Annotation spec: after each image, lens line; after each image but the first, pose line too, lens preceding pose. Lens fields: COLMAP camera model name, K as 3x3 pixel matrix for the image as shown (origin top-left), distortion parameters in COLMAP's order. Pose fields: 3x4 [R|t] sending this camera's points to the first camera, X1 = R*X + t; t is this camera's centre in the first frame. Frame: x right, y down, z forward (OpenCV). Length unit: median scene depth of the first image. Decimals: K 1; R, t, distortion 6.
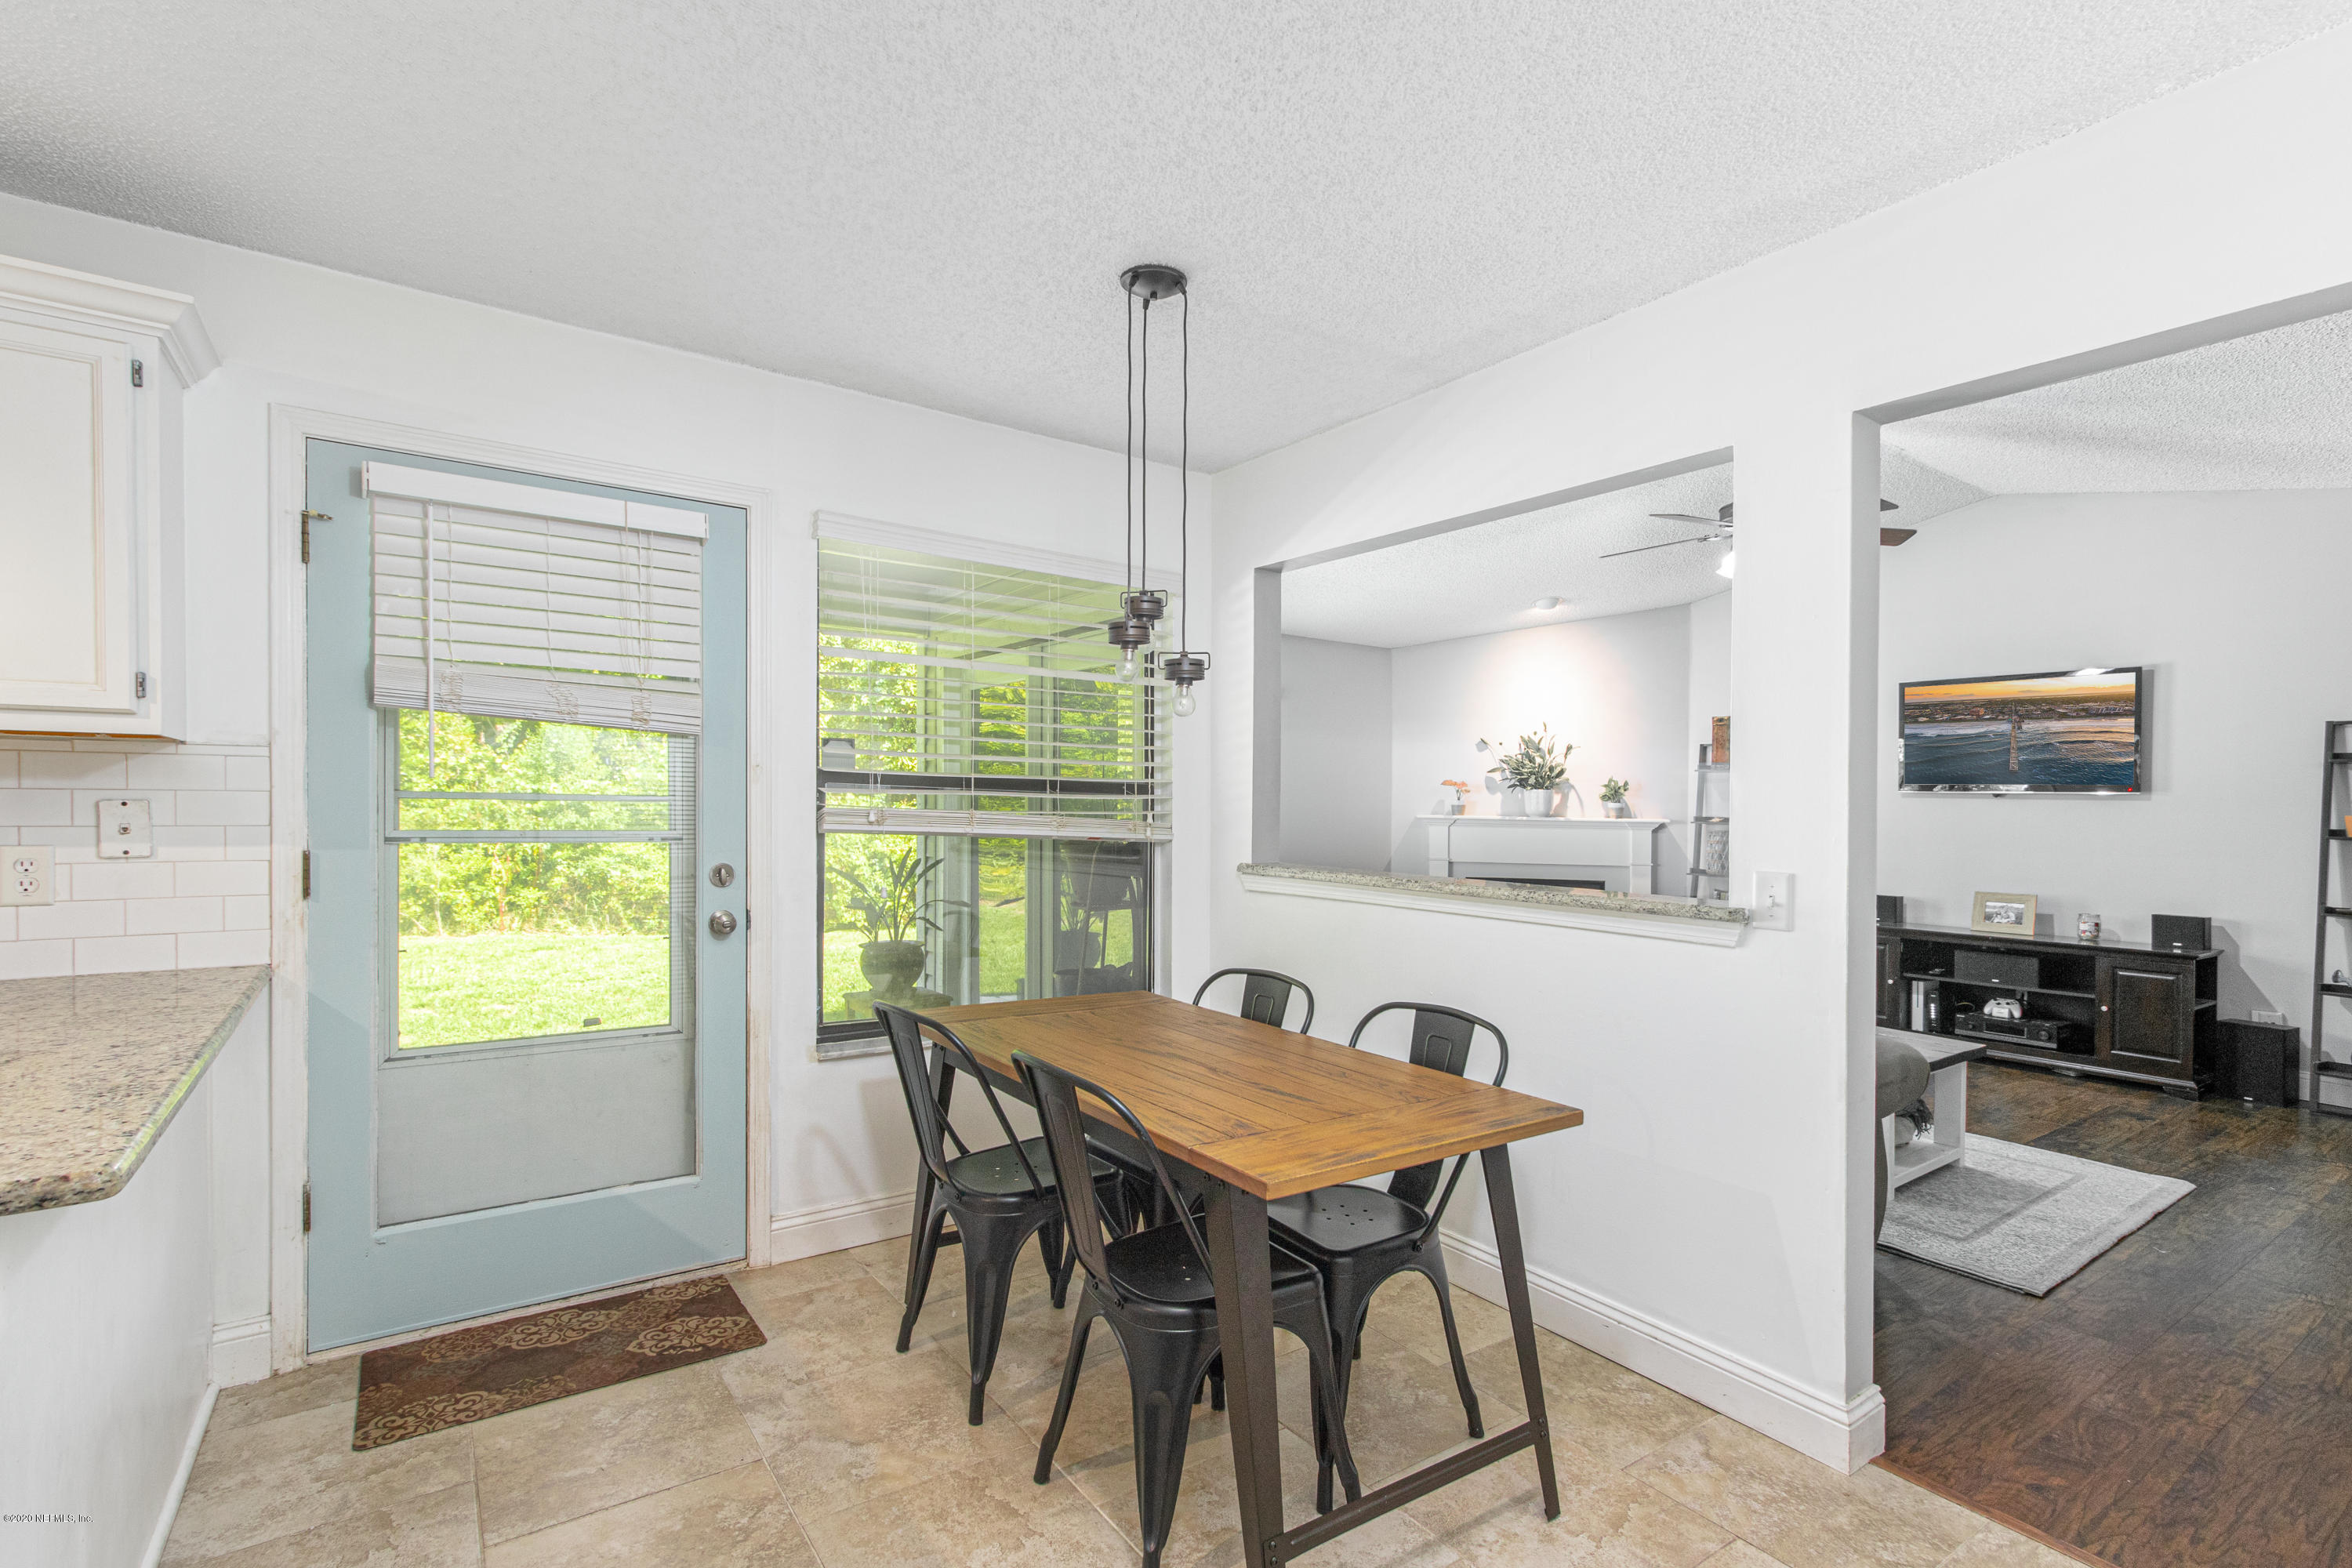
lens RADIAL K [[1078.0, 0, 1136.3], [0, 1078.0, 795.5], [0, 0, 1]] dist [-0.018417, 0.003334]
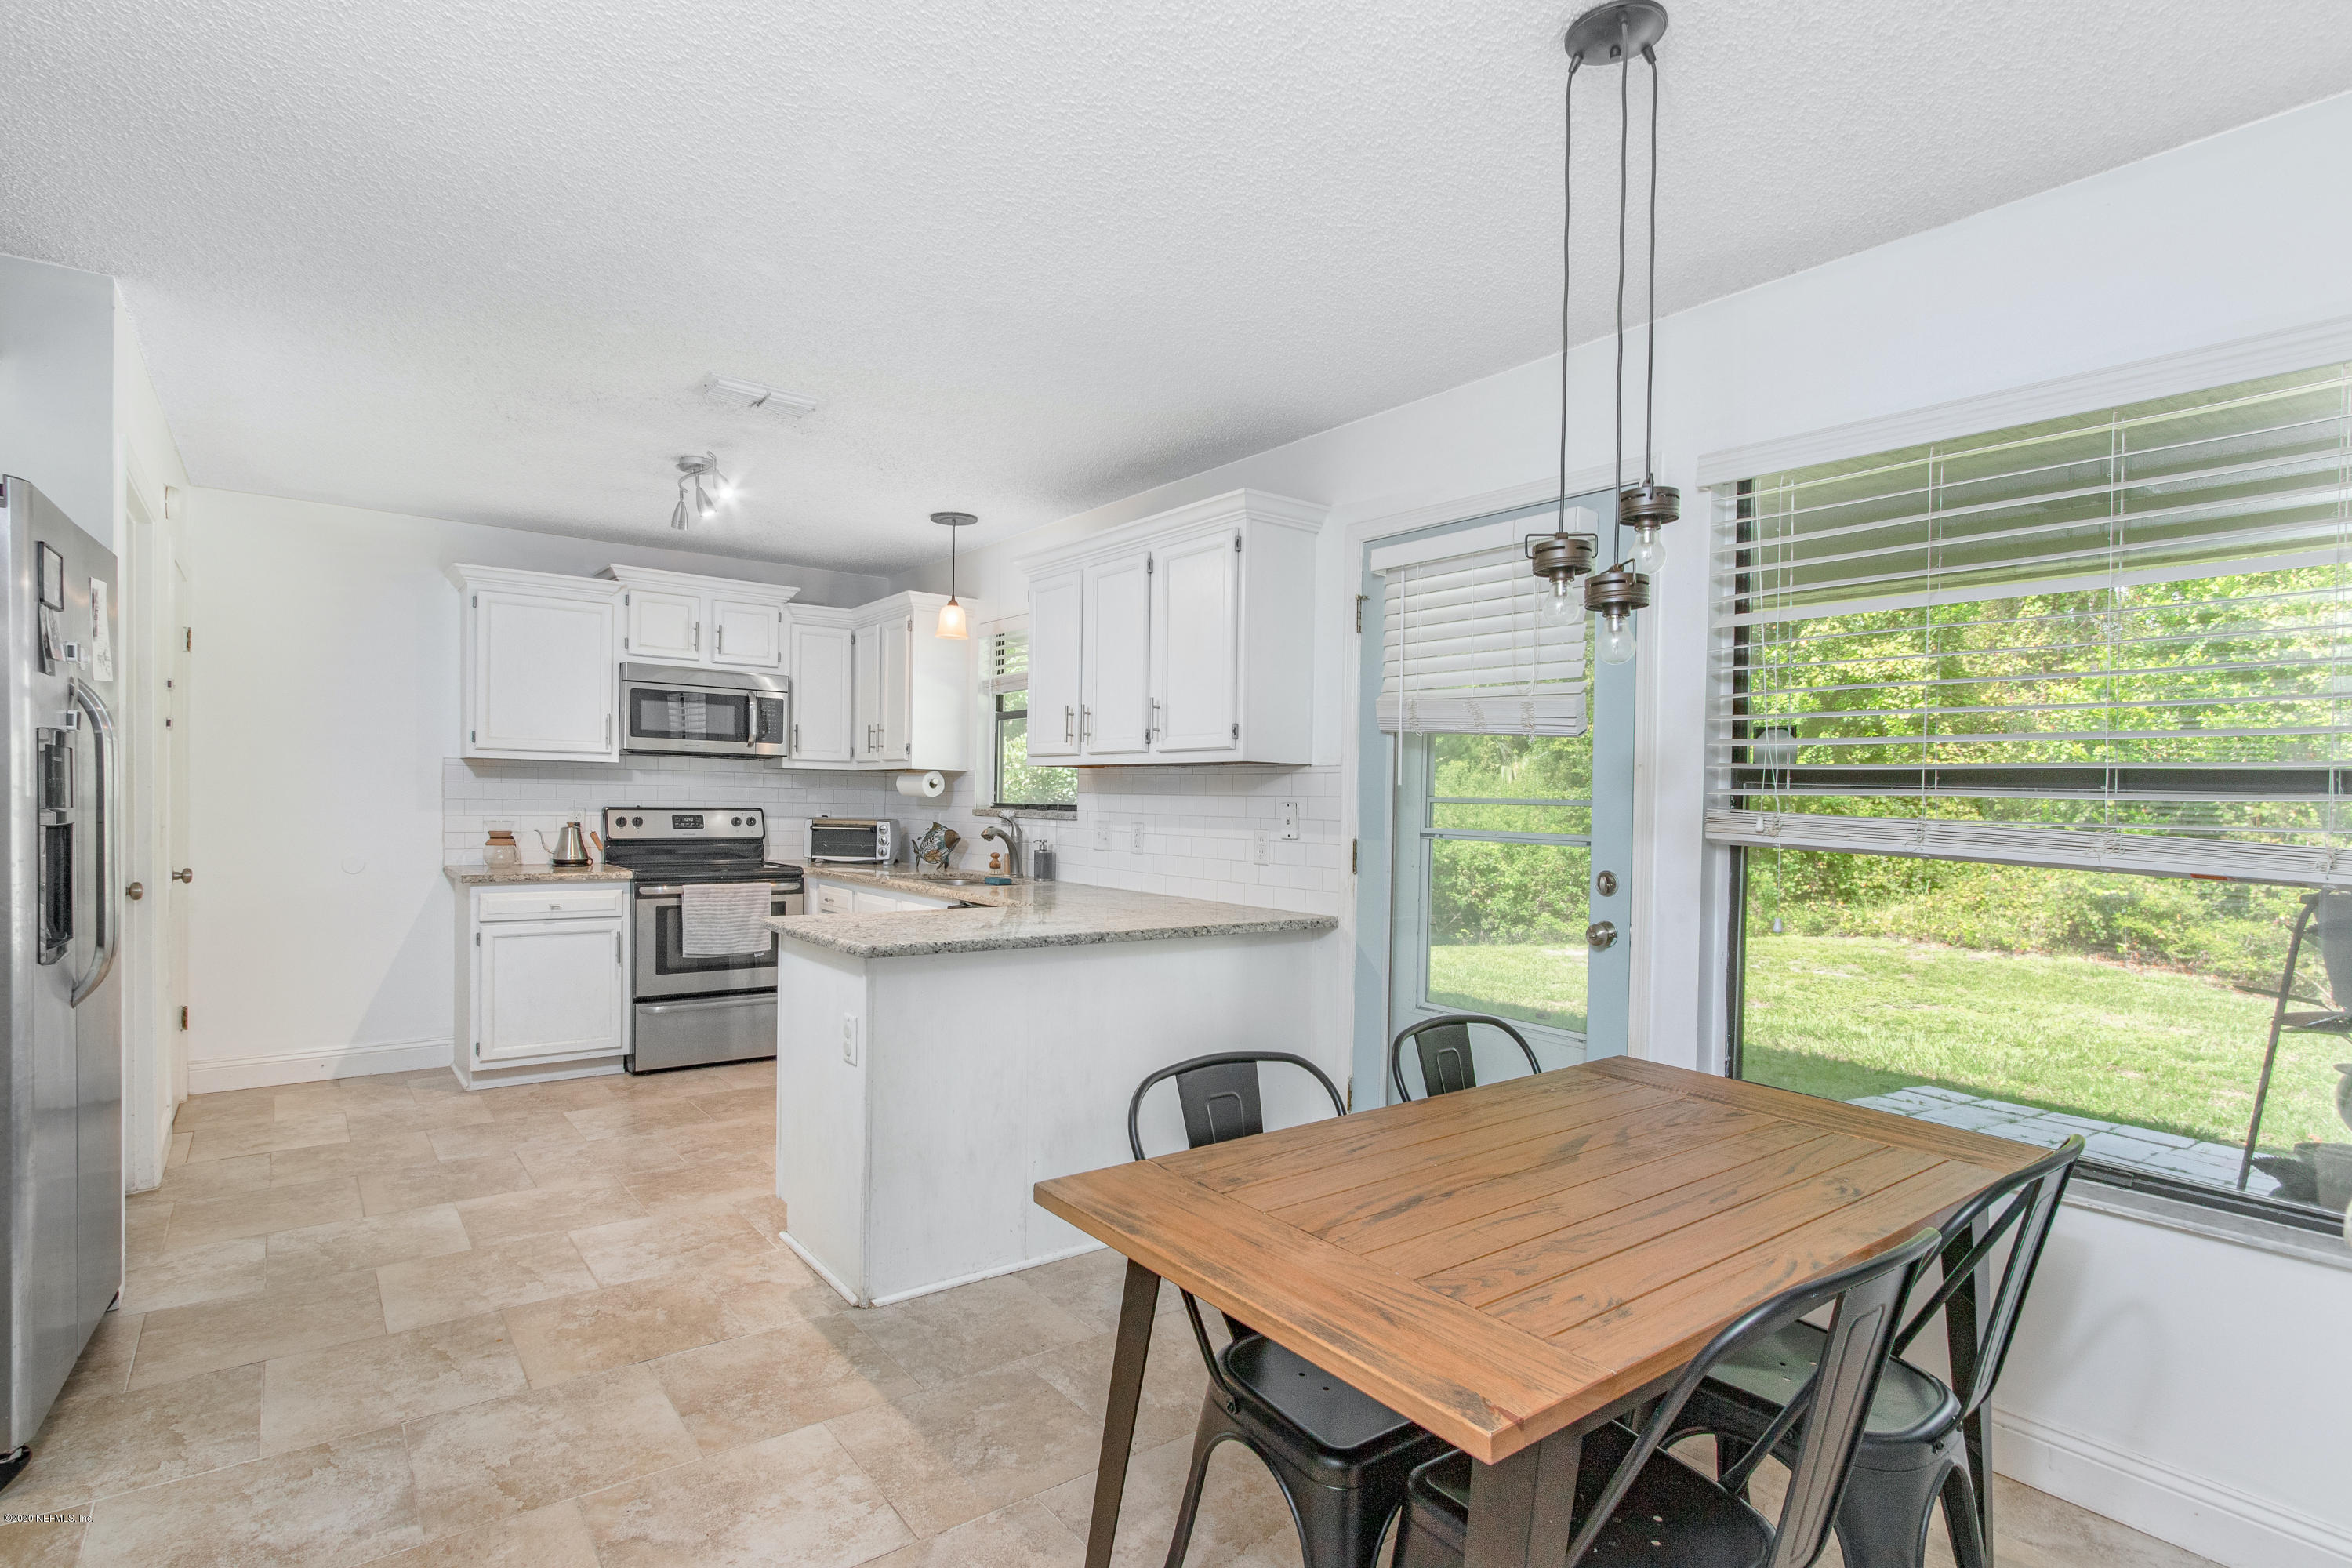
lens RADIAL K [[1189.8, 0, 1177.8], [0, 1189.8, 792.3], [0, 0, 1]] dist [-0.005183, -0.000150]
pose [[0.055186, -0.020765, -0.998260, 0.817130], [-0.011231, 0.999708, -0.021416, 0.028274], [0.998413, 0.012393, 0.054937, 0.743203]]
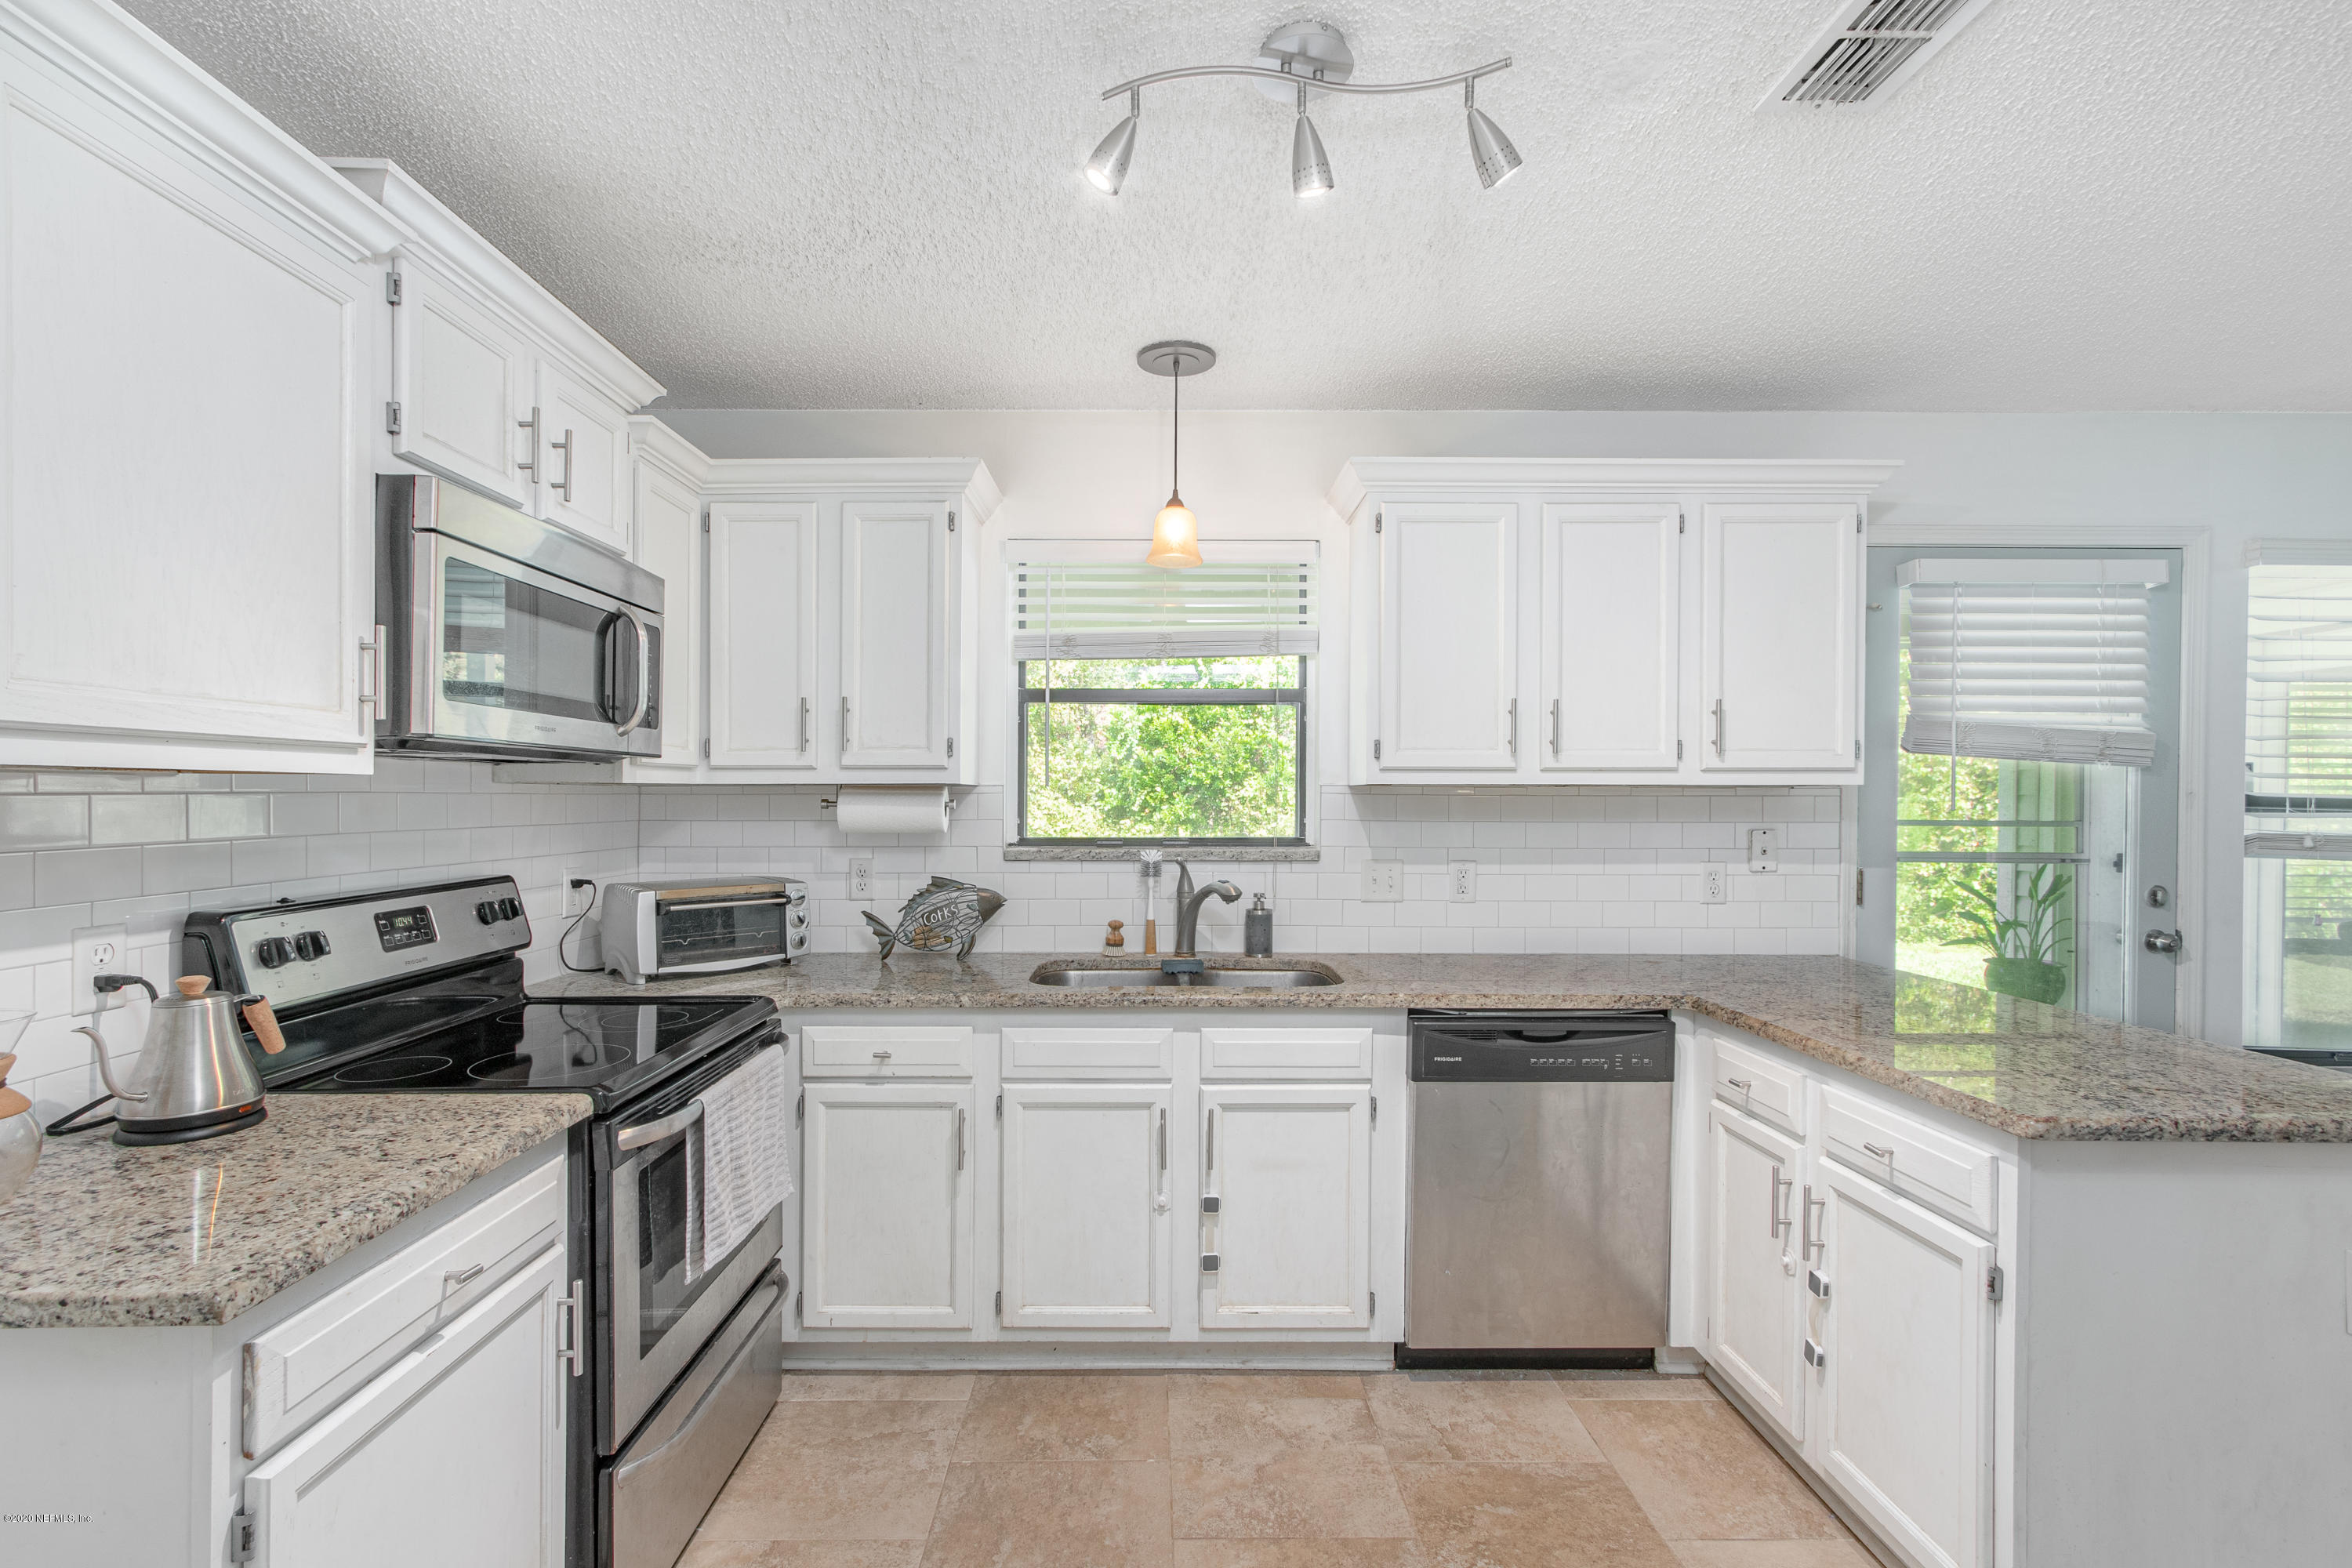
lens RADIAL K [[1078.0, 0, 1172.0], [0, 1078.0, 791.2], [0, 0, 1]] dist [-0.018417, 0.003334]
pose [[0.838268, -0.017699, -0.544971, -0.840871], [0.015700, 0.999842, -0.008322, -0.046631], [0.545033, -0.001580, 0.838413, -0.584663]]
